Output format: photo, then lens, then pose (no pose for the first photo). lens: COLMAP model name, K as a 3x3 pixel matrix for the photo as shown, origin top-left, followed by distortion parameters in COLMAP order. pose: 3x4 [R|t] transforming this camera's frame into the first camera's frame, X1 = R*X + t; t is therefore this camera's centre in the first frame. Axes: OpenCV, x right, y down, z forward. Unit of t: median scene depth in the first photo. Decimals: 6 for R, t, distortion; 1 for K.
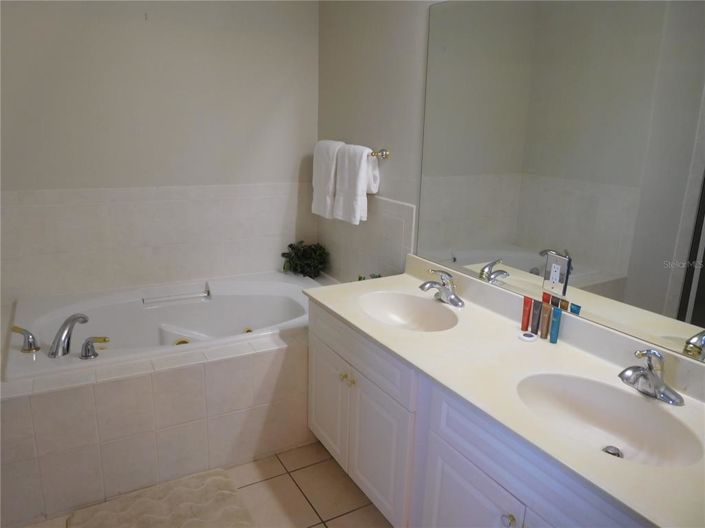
lens RADIAL K [[528.8, 0, 351.8], [0, 528.8, 266.4], [0, 0, 1]] dist [-0.033517, 0.015413]
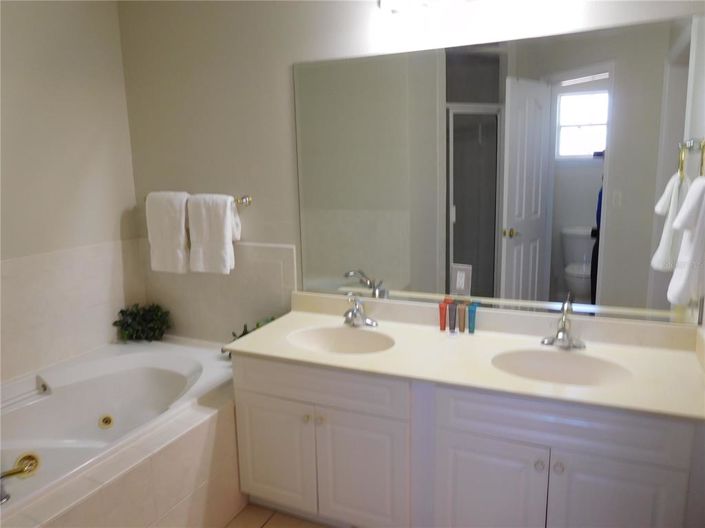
lens RADIAL K [[528.8, 0, 351.7], [0, 528.8, 260.5], [0, 0, 1]] dist [-0.033517, 0.015413]
pose [[0.808872, -0.147794, 0.569107, -0.361308], [0.193346, 0.980925, -0.020062, -0.038474], [-0.555287, 0.126262, 0.822019, 0.062505]]
